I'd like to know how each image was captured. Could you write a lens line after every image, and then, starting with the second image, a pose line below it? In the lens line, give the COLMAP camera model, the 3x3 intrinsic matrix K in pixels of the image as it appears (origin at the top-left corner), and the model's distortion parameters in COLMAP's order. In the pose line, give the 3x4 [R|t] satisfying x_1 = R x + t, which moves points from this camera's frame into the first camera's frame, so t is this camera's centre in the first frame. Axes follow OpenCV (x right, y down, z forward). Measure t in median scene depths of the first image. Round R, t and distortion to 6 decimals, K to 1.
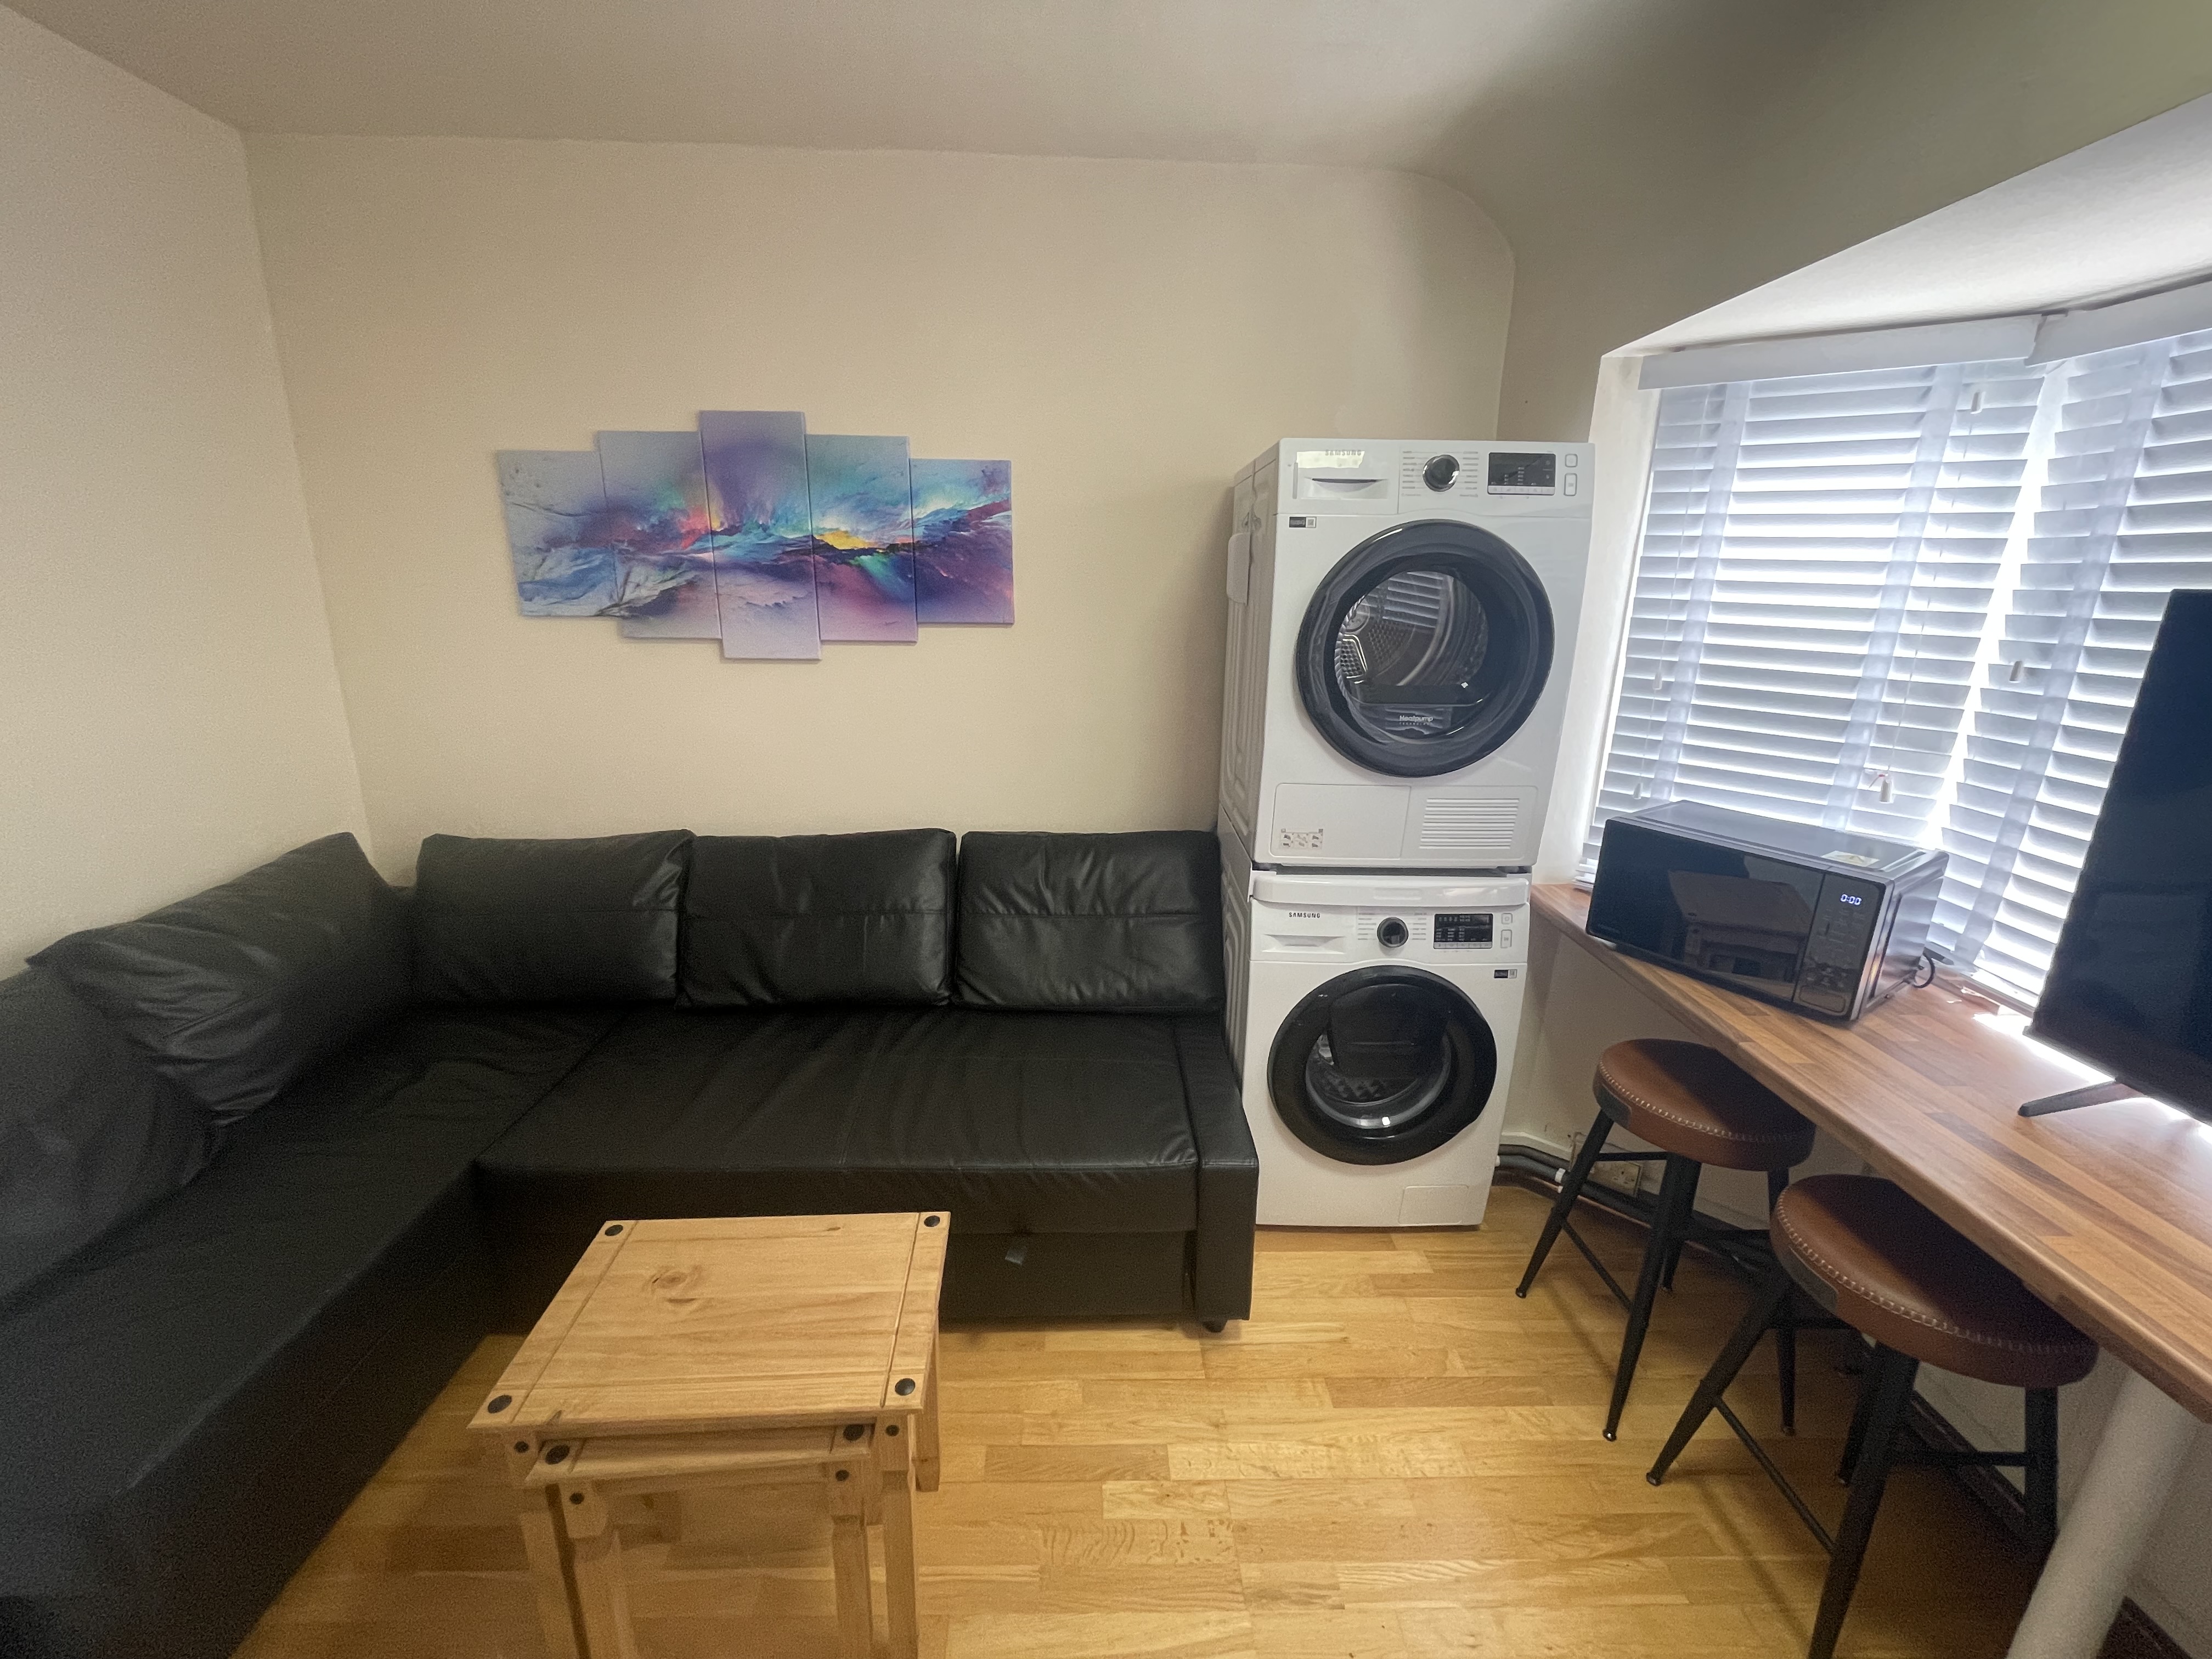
lens RADIAL K [[894.3, 0, 1107.8], [0, 894.3, 823.6], [0, 0, 1]] dist [-0.003934, 0.000054]
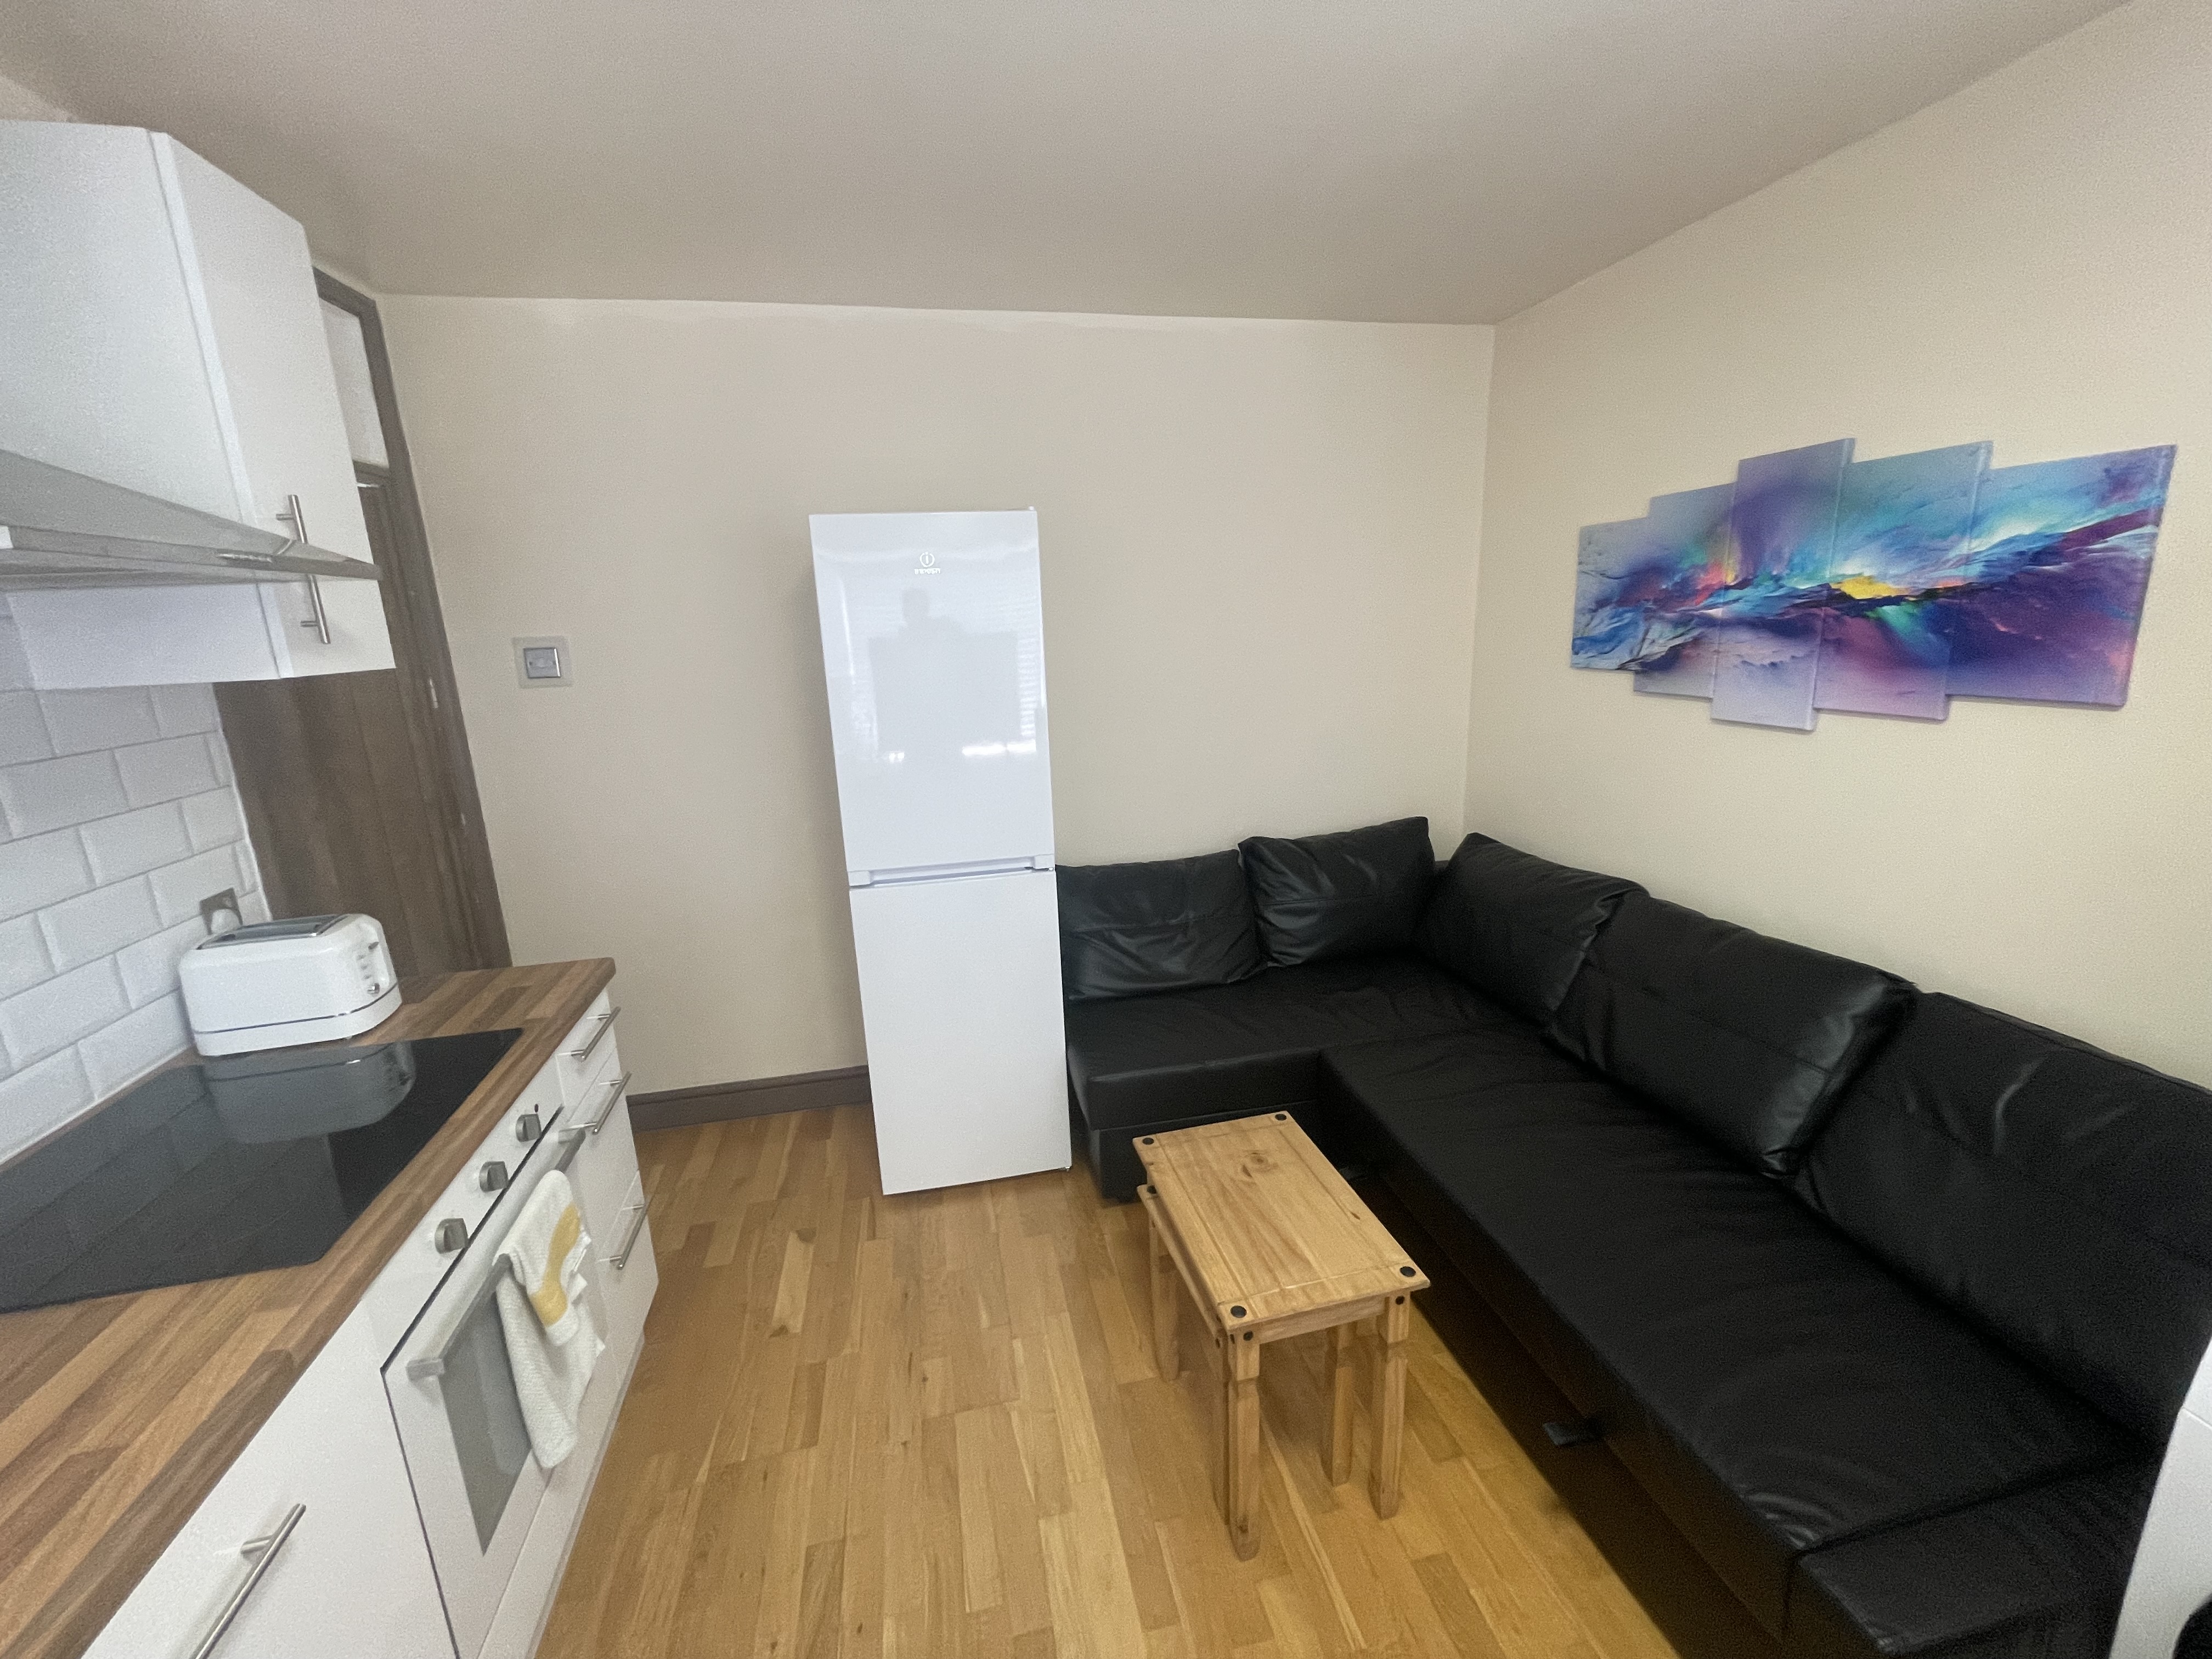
lens RADIAL K [[894.3, 0, 1100.8], [0, 894.3, 828.5], [0, 0, 1]] dist [-0.003934, 0.000054]
pose [[0.172334, 0.206970, -0.963050, 0.407490], [-0.216914, 0.961652, 0.167853, -0.096543], [0.960859, 0.179972, 0.210620, 0.215275]]
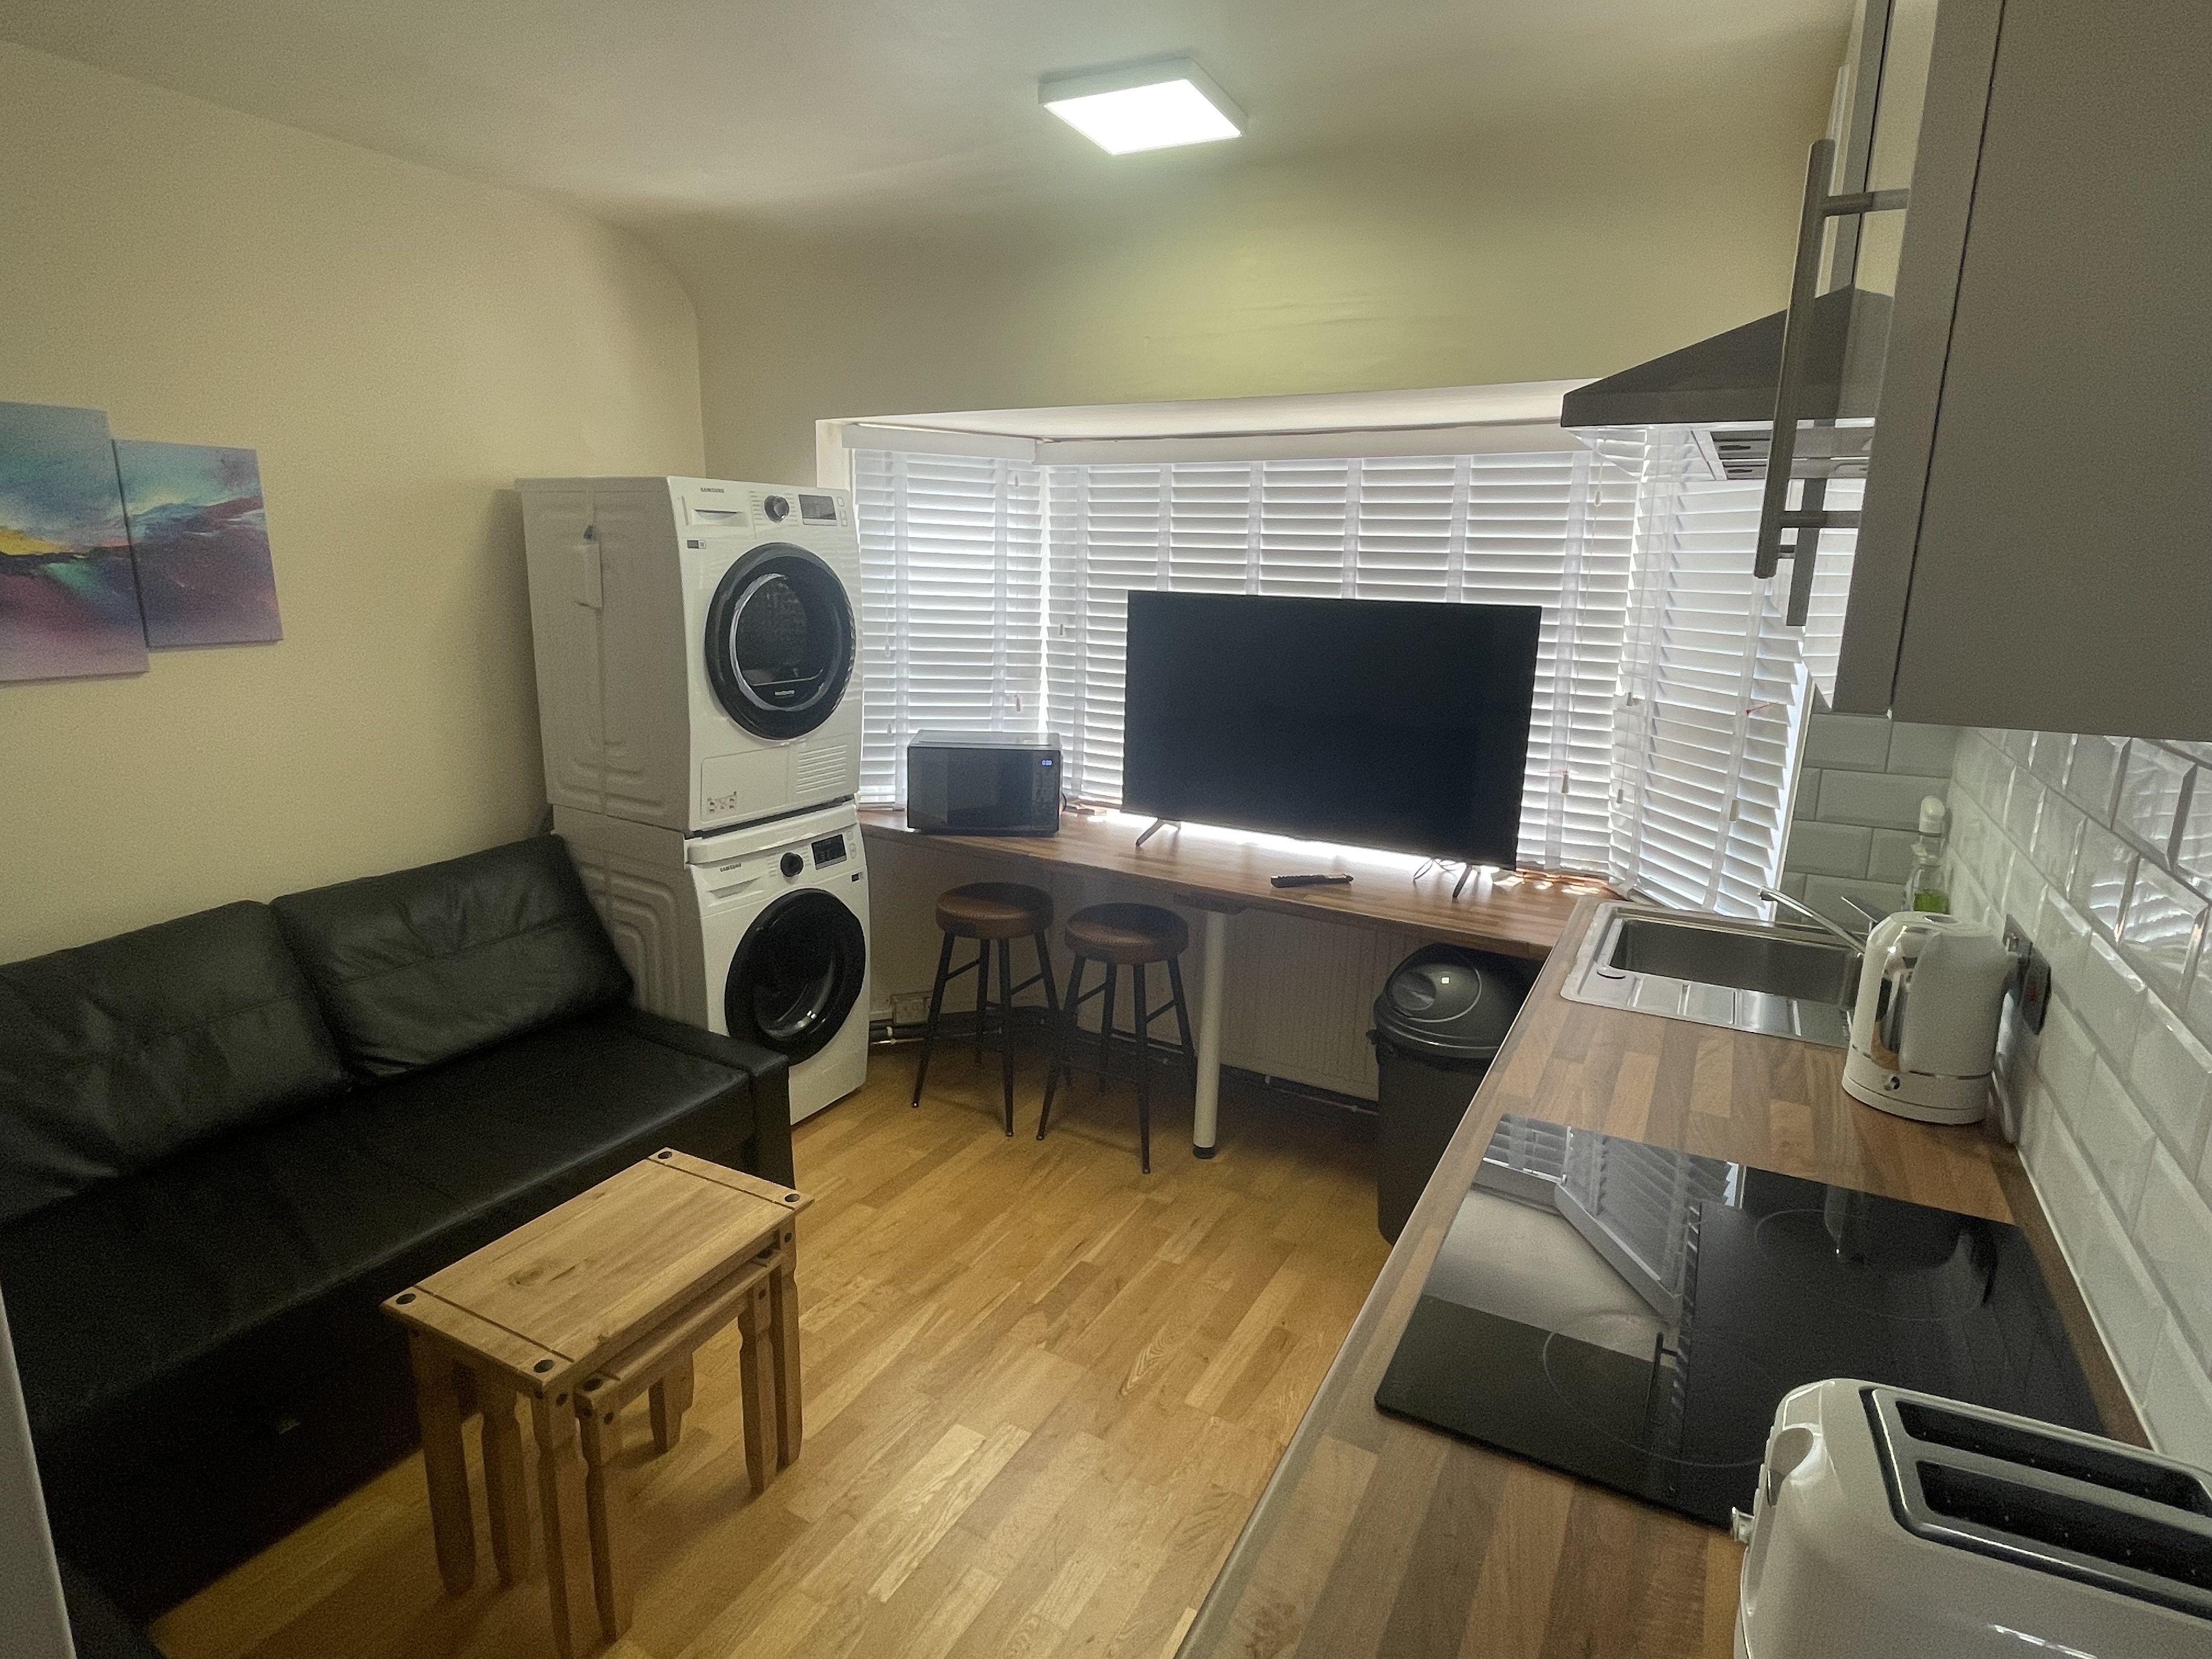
lens RADIAL K [[1146.9, 0, 1111.5], [0, 1146.9, 821.7], [0, 0, 1]] dist [0.000484, -0.001290]
pose [[0.516084, -0.197952, 0.833350, -0.667823], [0.211661, 0.972228, 0.099862, -0.001481], [-0.829974, 0.124851, 0.543650, -0.219018]]
